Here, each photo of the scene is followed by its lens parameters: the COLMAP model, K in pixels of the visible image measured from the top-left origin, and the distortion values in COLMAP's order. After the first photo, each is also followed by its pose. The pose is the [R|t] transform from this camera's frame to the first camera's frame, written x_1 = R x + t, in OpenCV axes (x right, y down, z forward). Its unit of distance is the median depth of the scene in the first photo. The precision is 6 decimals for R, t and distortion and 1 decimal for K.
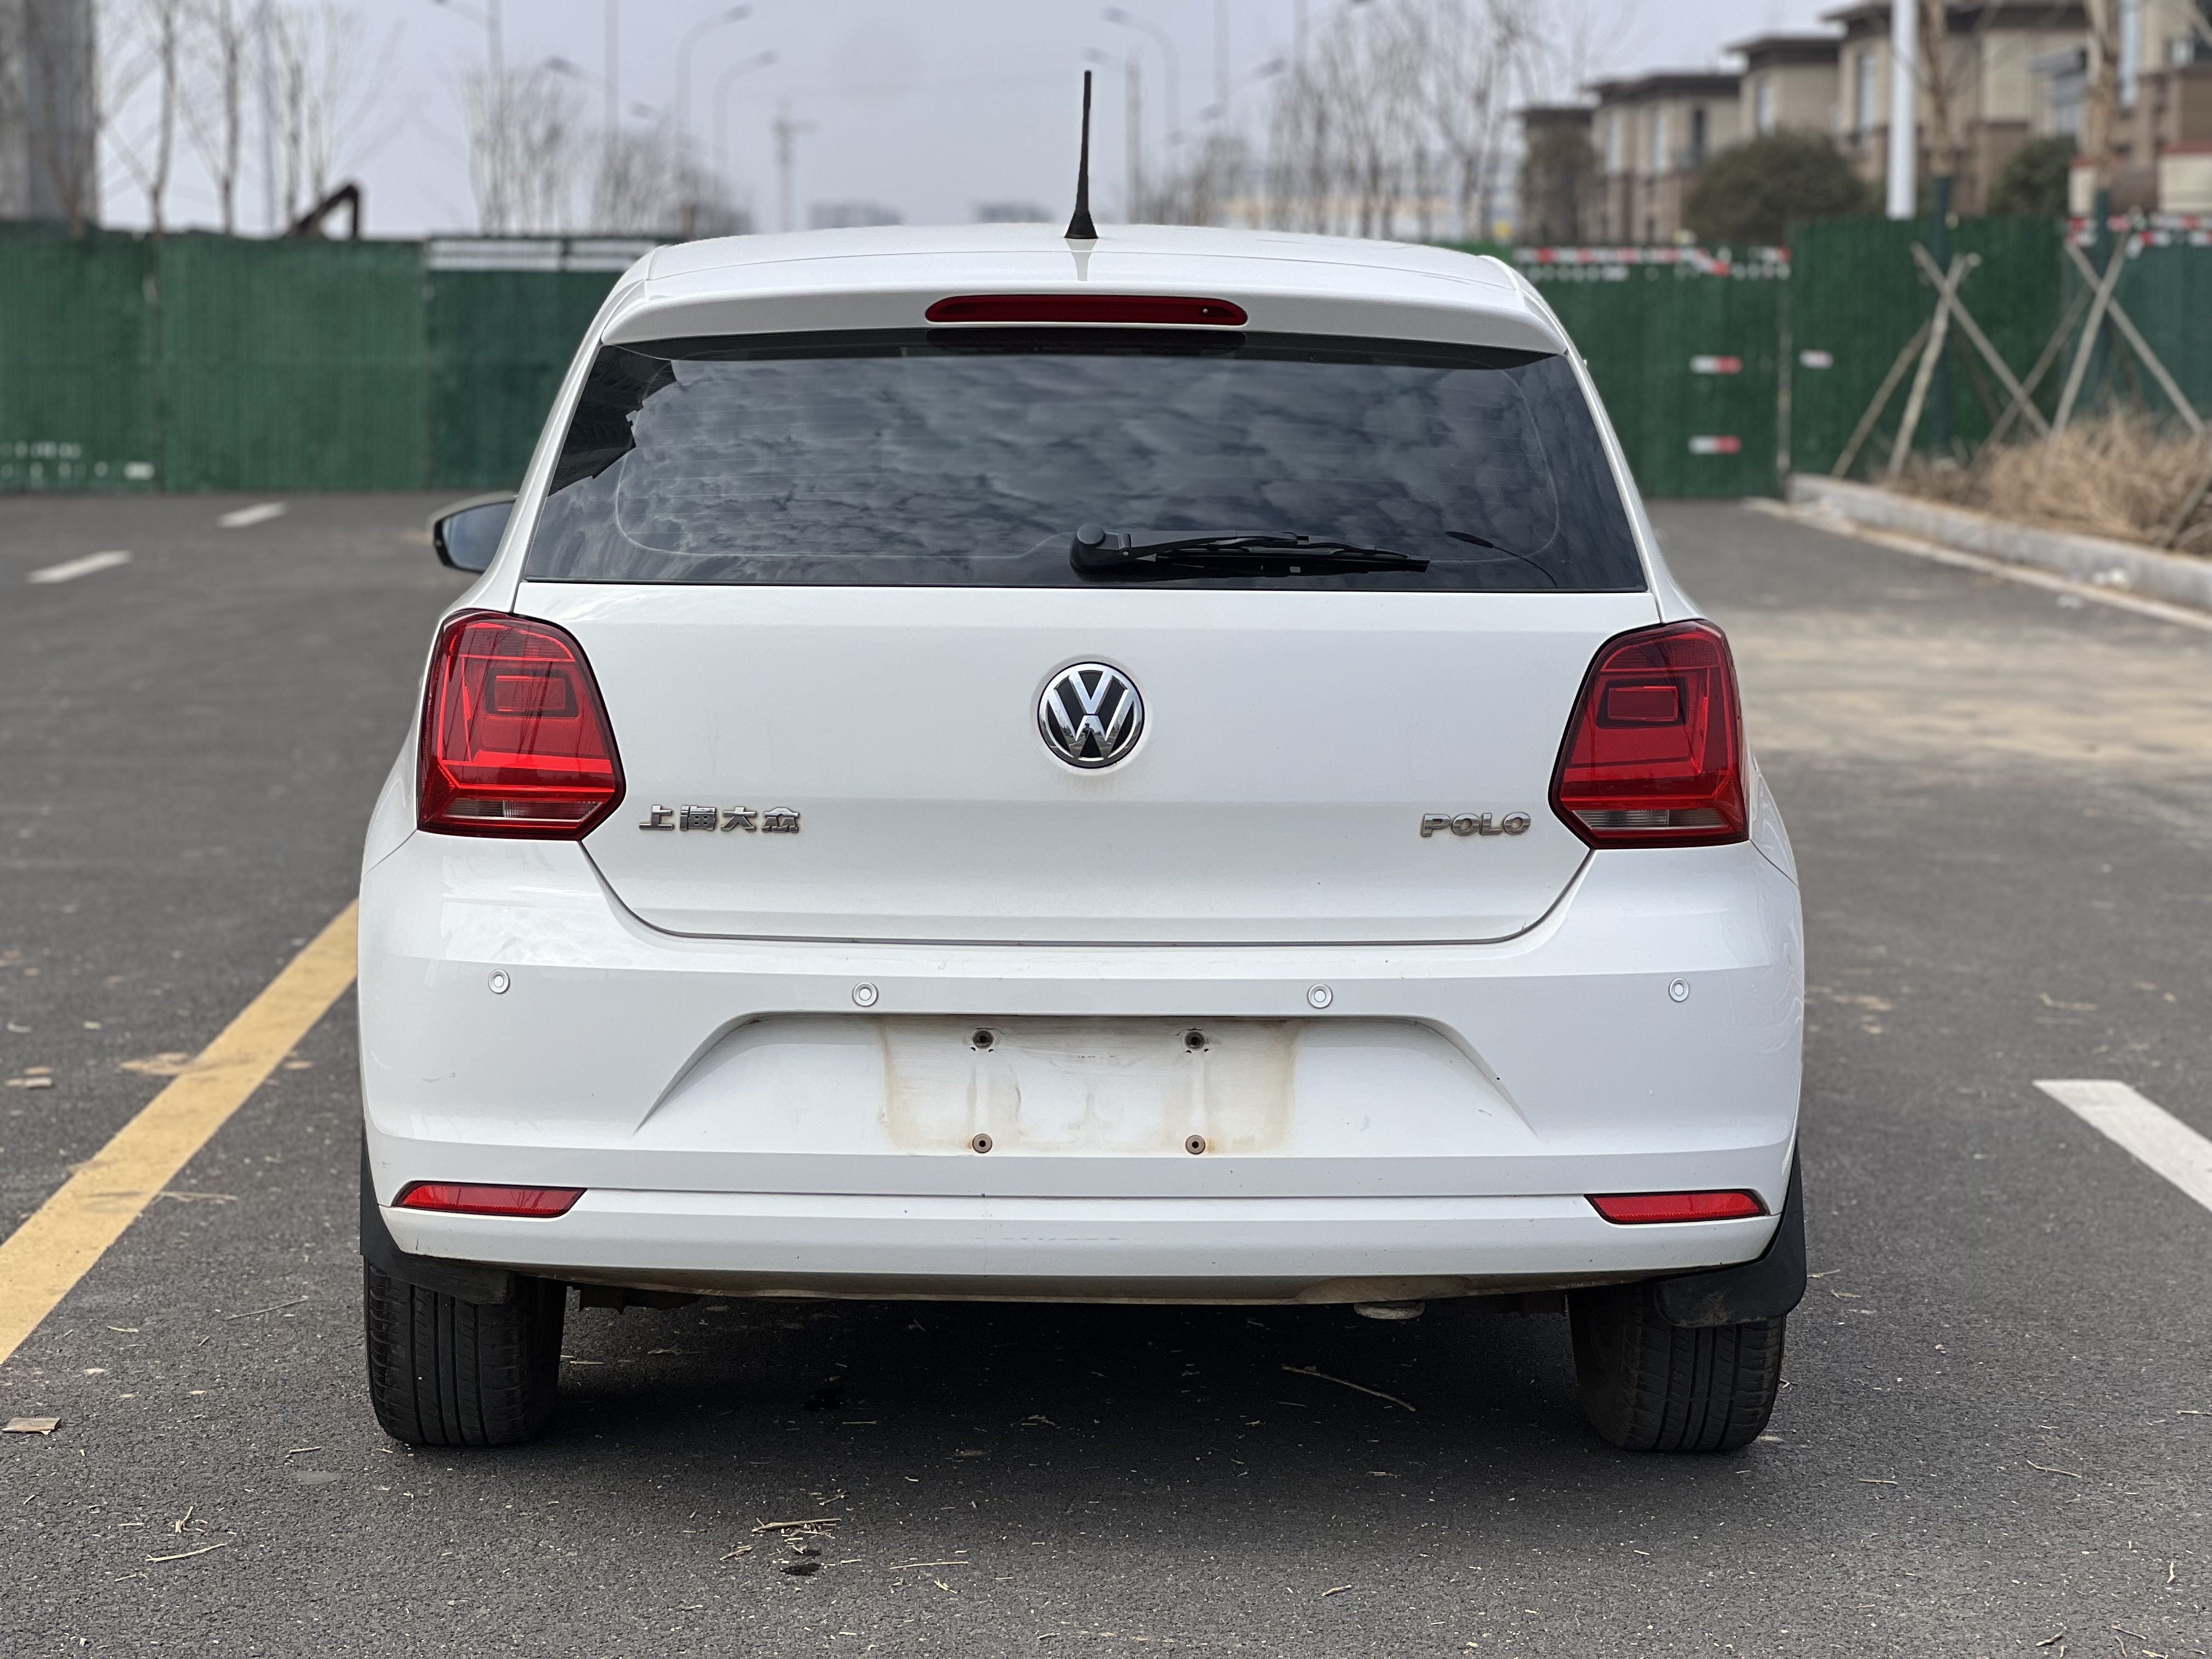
lens RADIAL K [[4943.3, 0, 1060.7], [0, 4943.3, 727.1], [0, 0, 1]] dist [-0.510385, 13.117035]
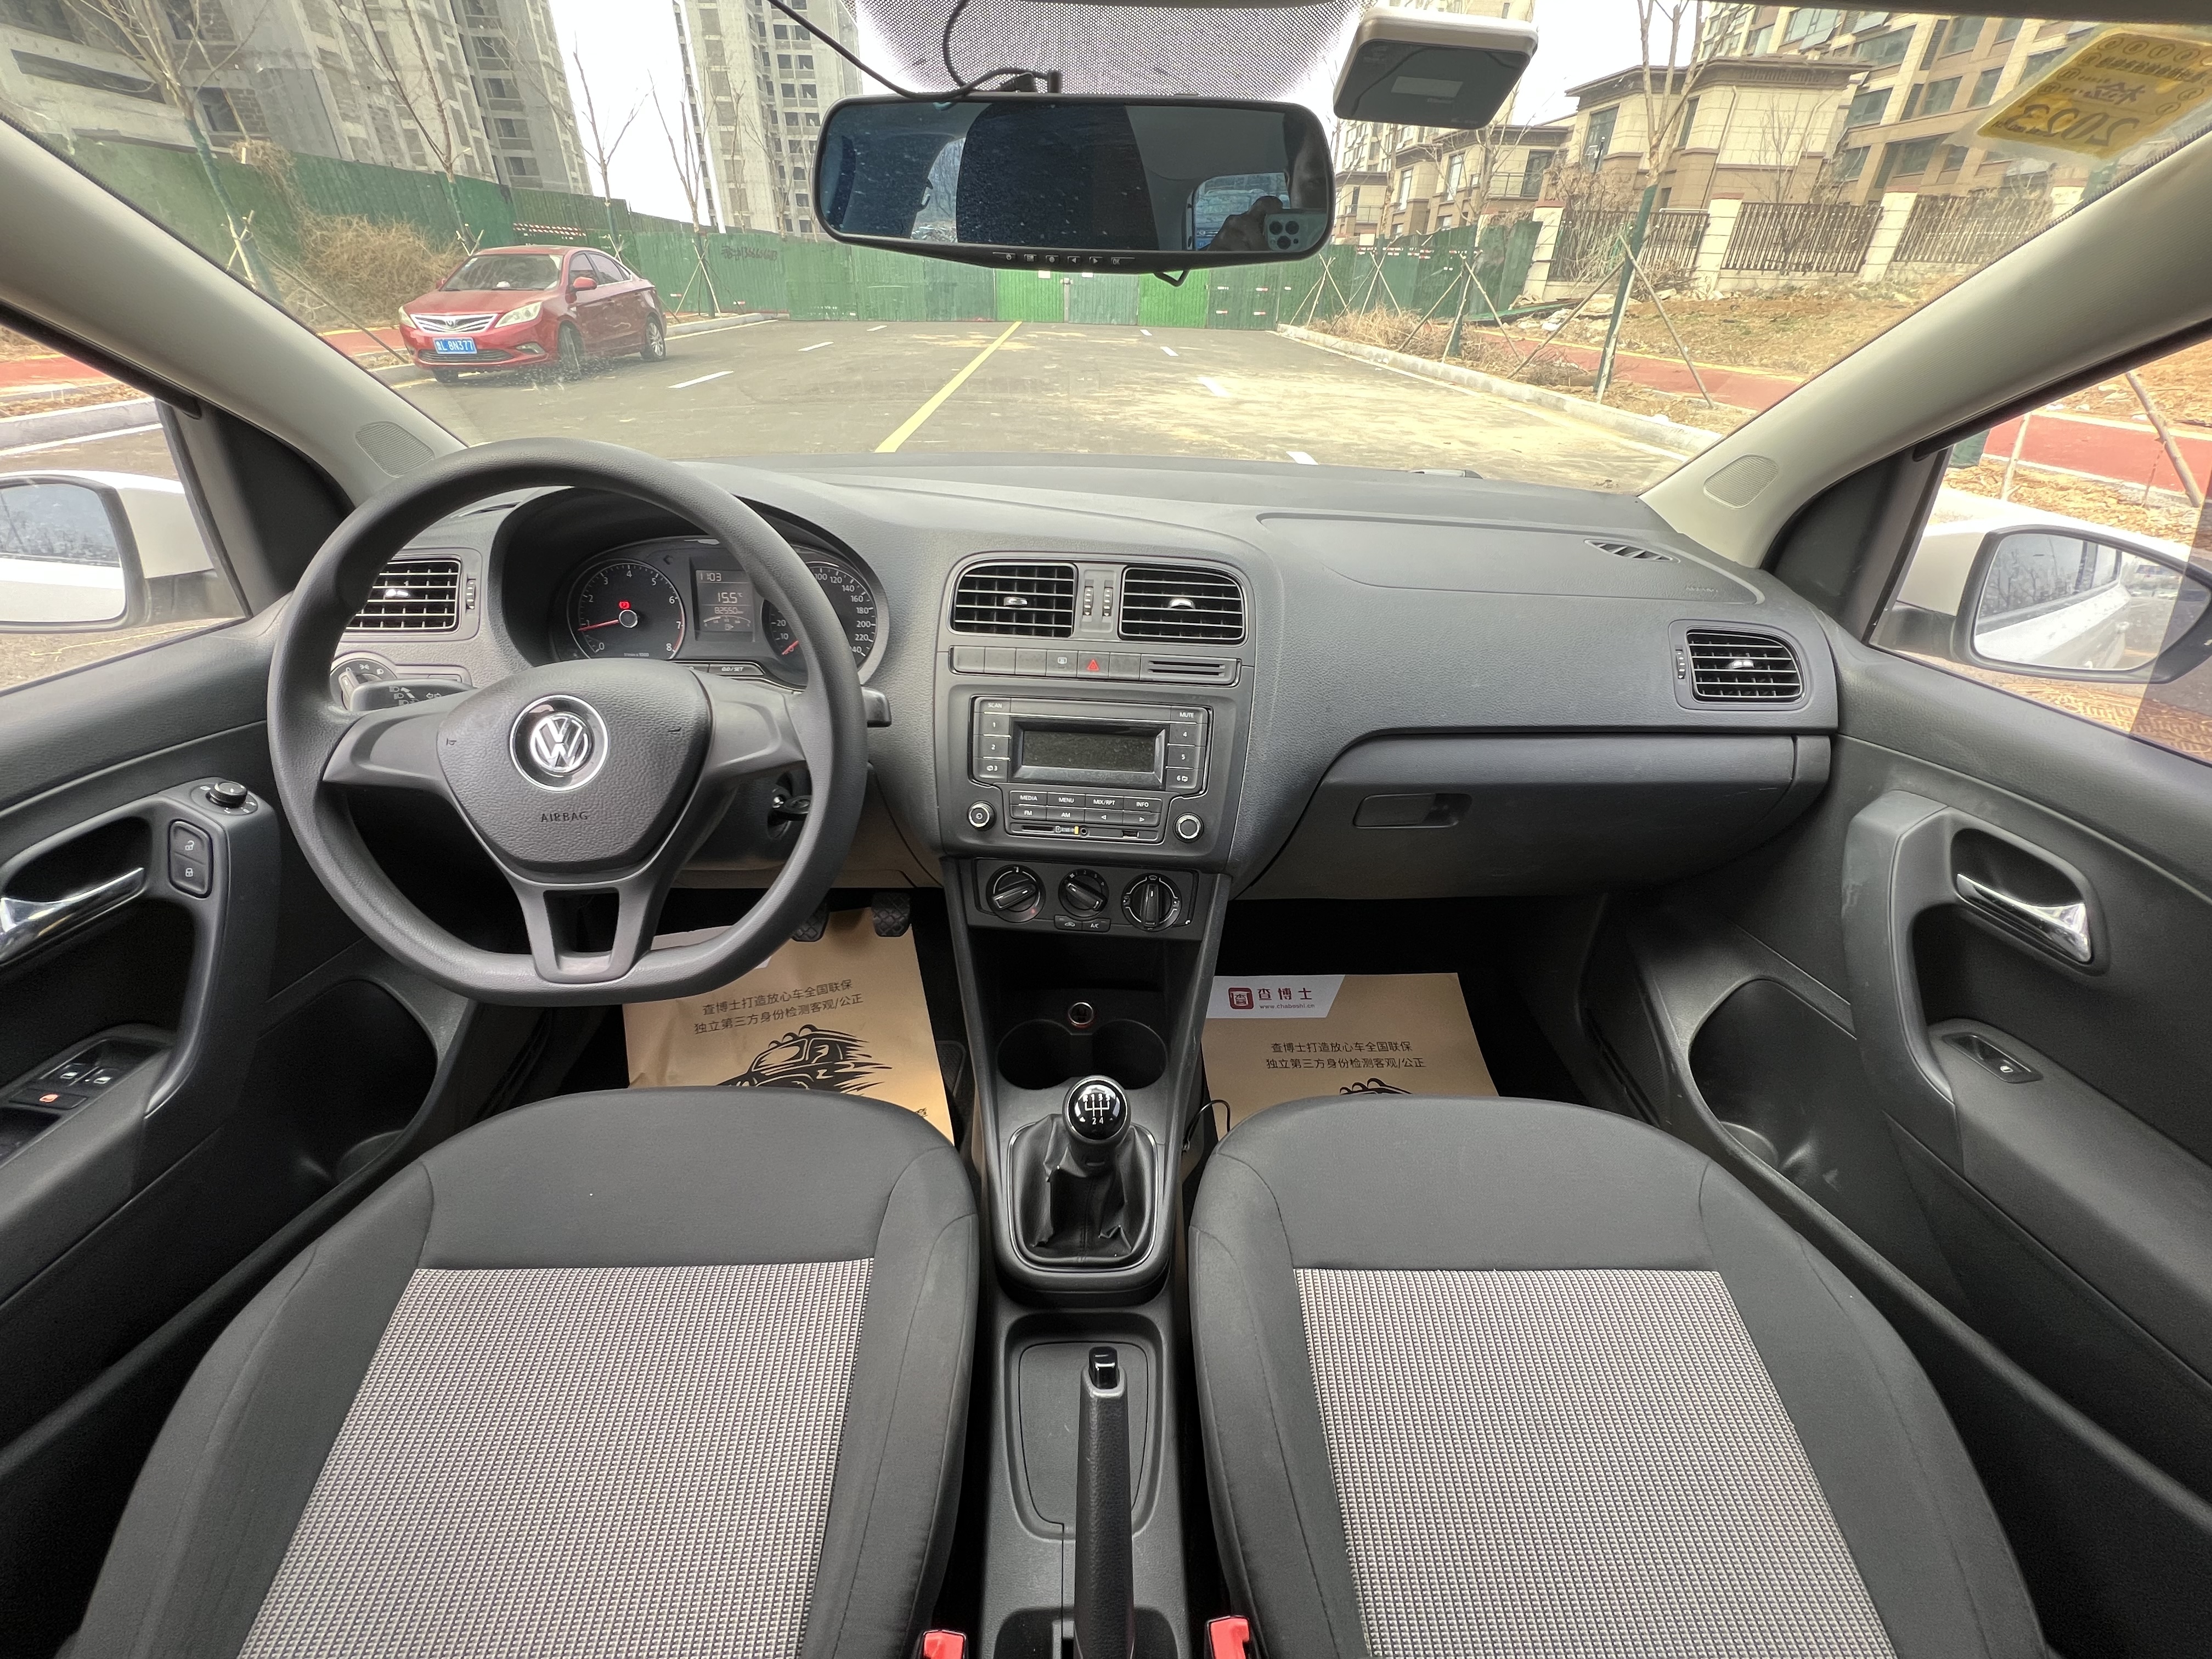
lens RADIAL K [[900.2, 0, 1106.0], [0, 900.2, 829.5], [0, 0, 1]] dist [-0.004561, -0.000149]
pose [[0.999749, 0.007267, 0.021192, 0.004616], [-0.016044, 0.892449, 0.450862, -0.081338], [-0.015636, -0.451089, 0.892342, 1.294915]]
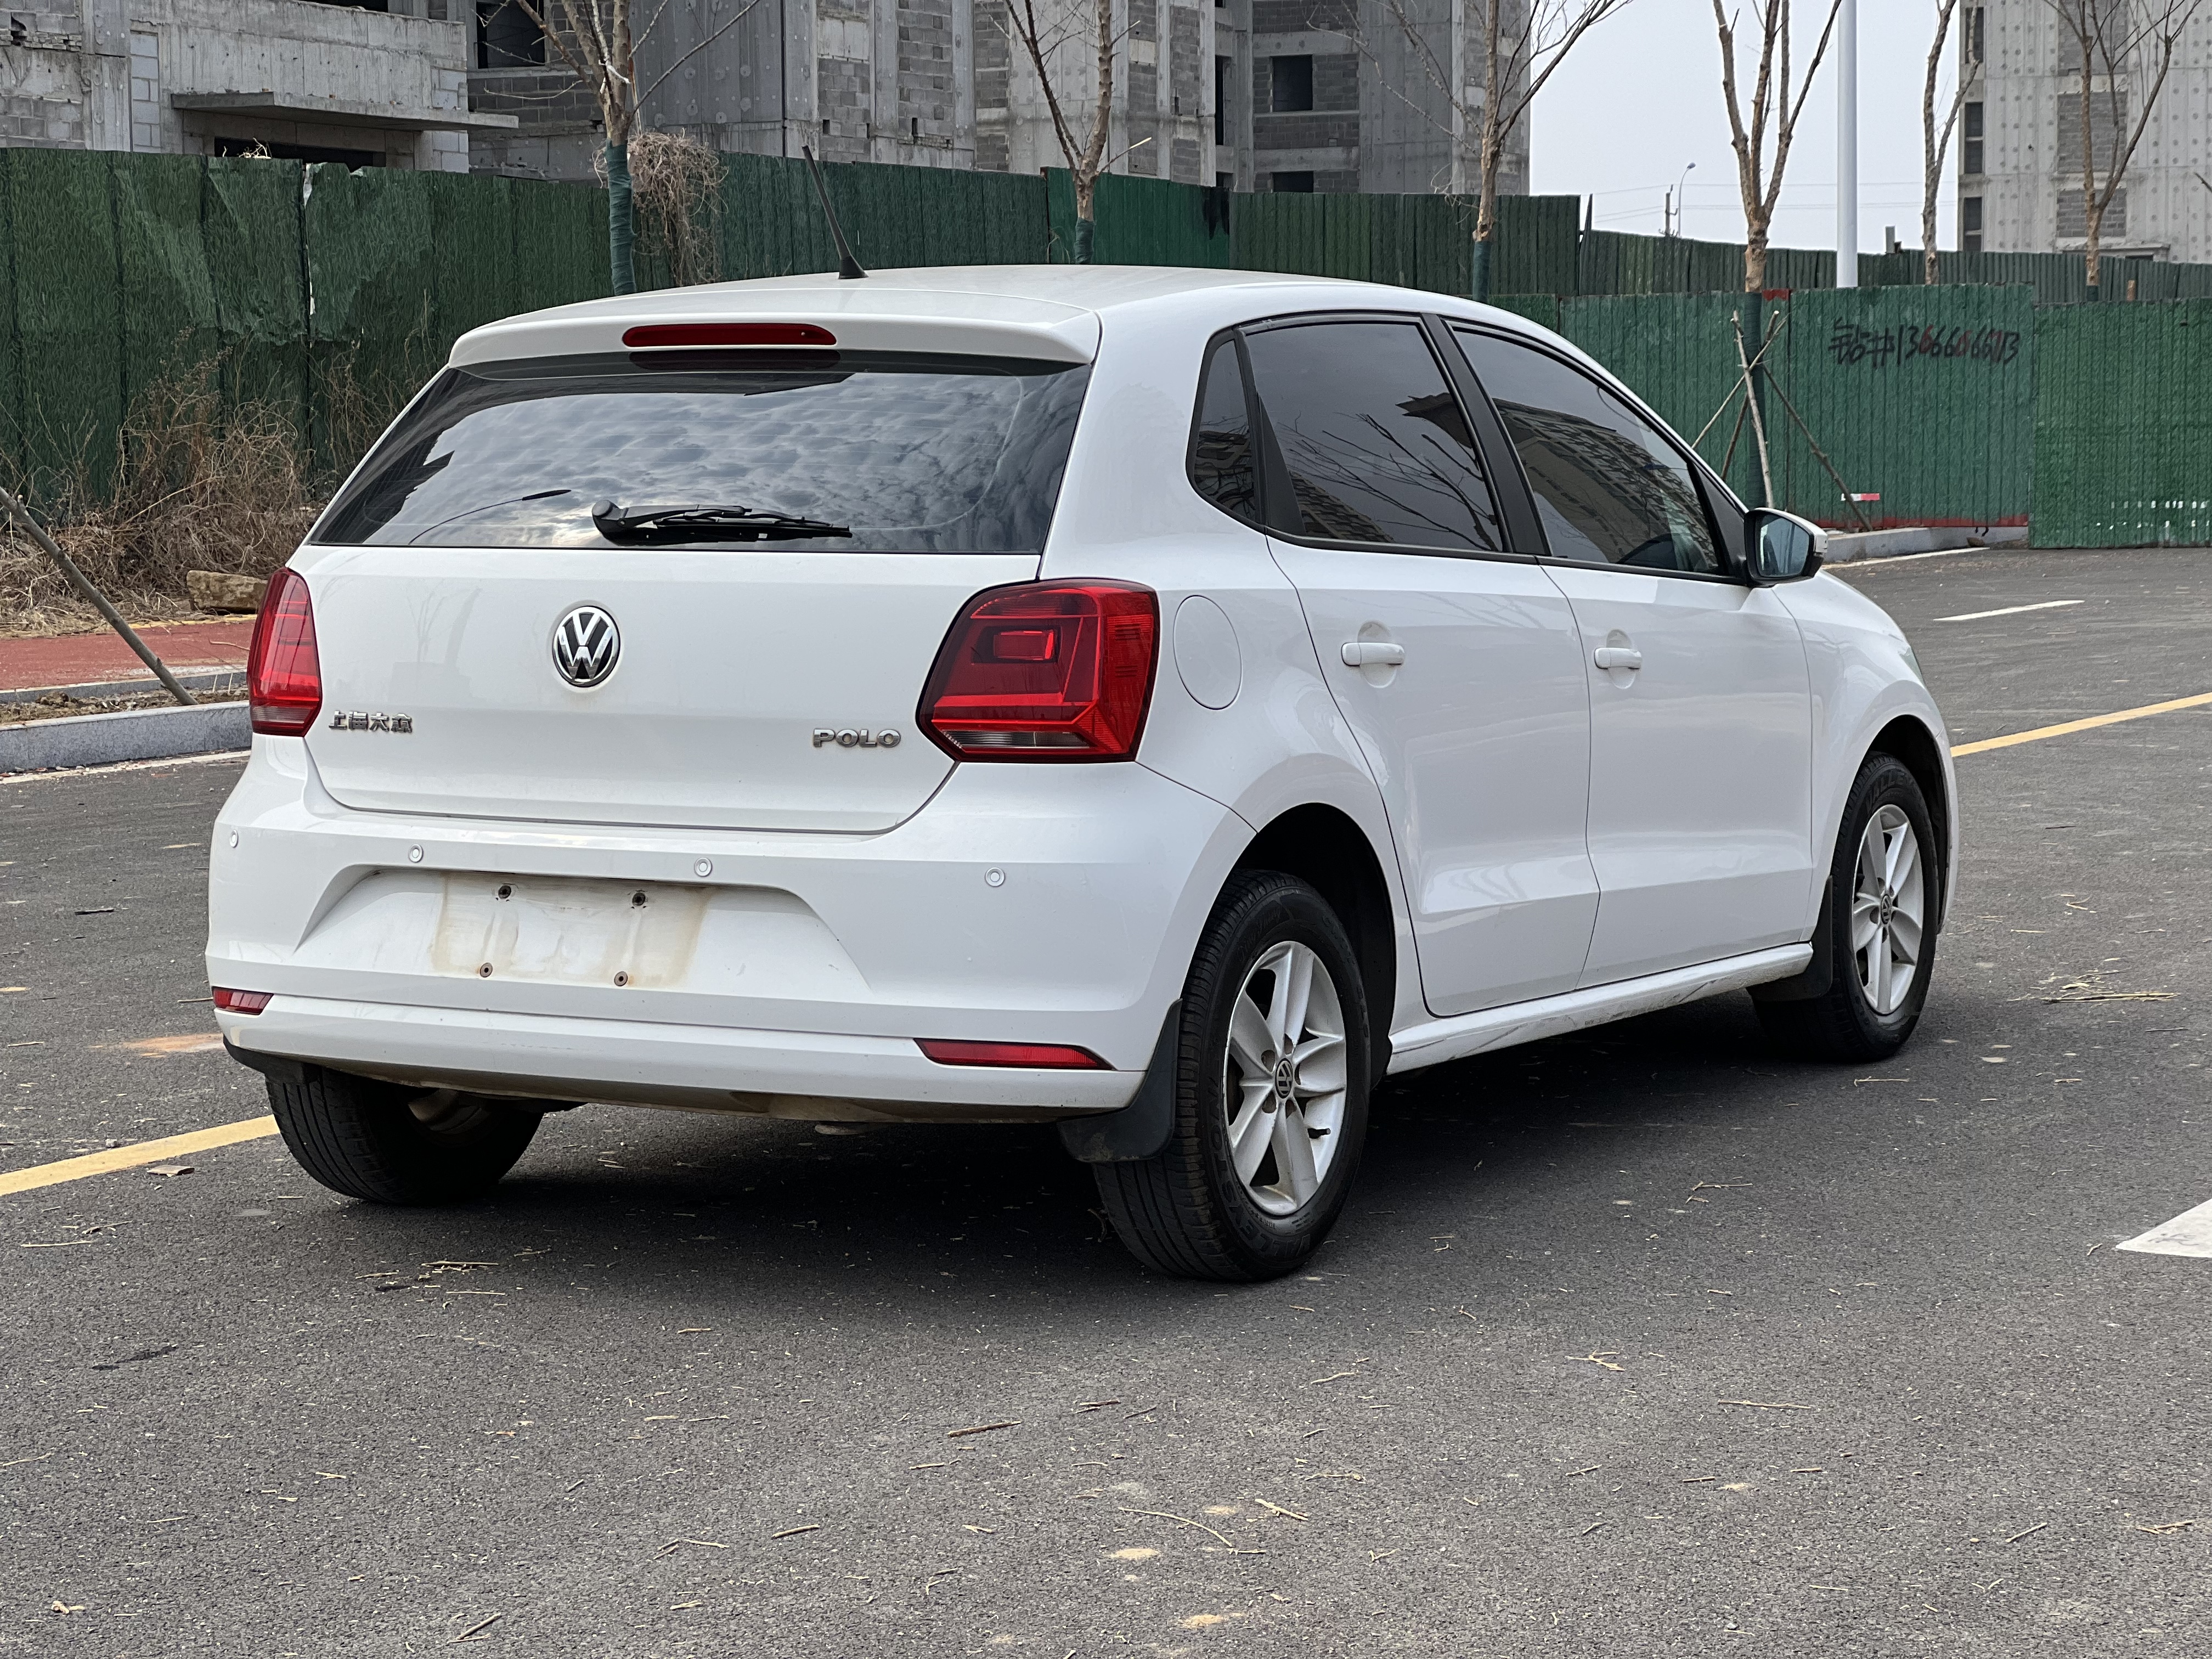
lens RADIAL K [[4943.3, 0, 1060.7], [0, 4943.3, 727.1], [0, 0, 1]] dist [-0.510385, 13.117035]
pose [[0.865996, 0.020492, -0.499631, 0.759218], [-0.027414, 0.999603, -0.006518, 0.023722], [0.499299, 0.019341, 0.866214, -0.060527]]
